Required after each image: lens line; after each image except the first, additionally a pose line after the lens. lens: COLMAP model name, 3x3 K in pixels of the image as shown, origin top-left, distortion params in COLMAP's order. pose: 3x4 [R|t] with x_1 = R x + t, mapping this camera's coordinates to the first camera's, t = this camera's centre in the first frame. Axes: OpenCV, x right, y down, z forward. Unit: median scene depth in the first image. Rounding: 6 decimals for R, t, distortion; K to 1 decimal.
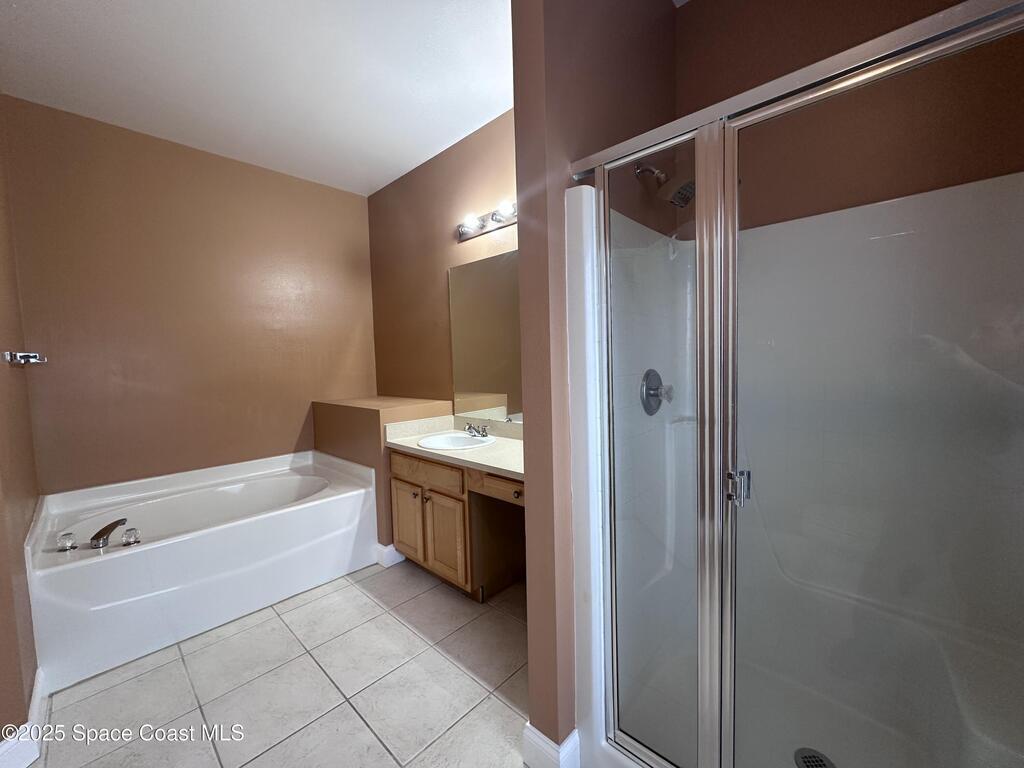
lens RADIAL K [[407.2, 0, 512.7], [0, 407.2, 384.1], [0, 0, 1]] dist [-0.007462, 0.001772]
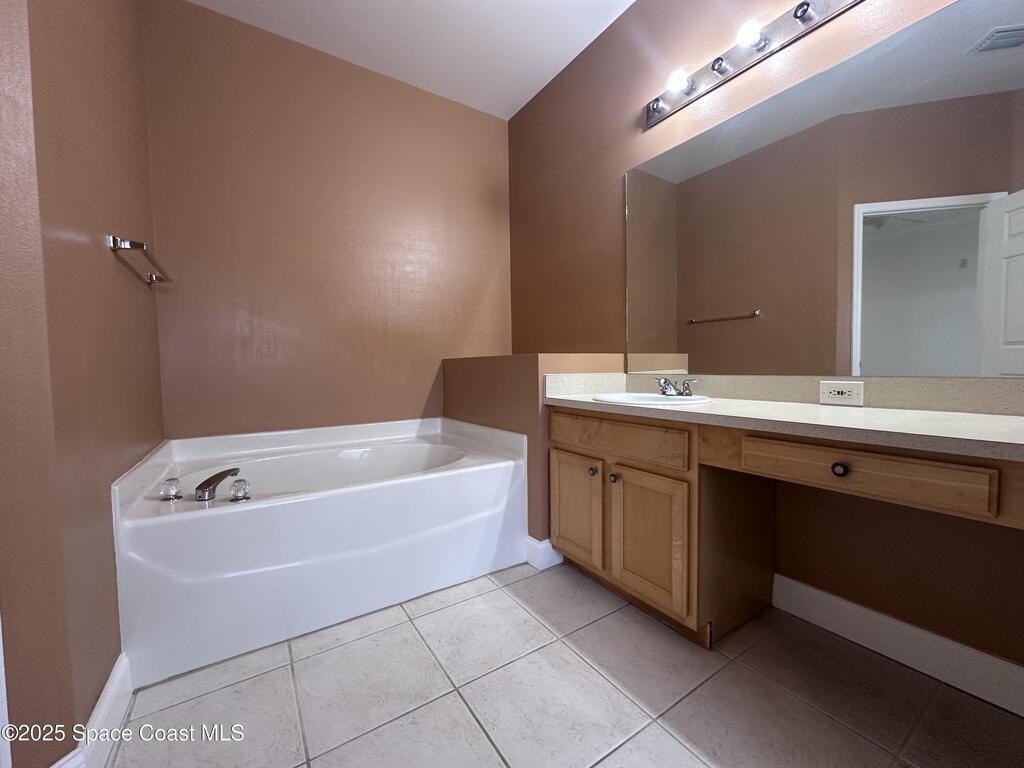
lens RADIAL K [[407.2, 0, 512.0], [0, 407.2, 385.8], [0, 0, 1]] dist [-0.007462, 0.001772]
pose [[0.972470, 0.025415, -0.231637, -0.232175], [-0.026862, 0.999634, -0.003096, 0.143299], [0.231474, 0.009233, 0.972797, 0.317376]]
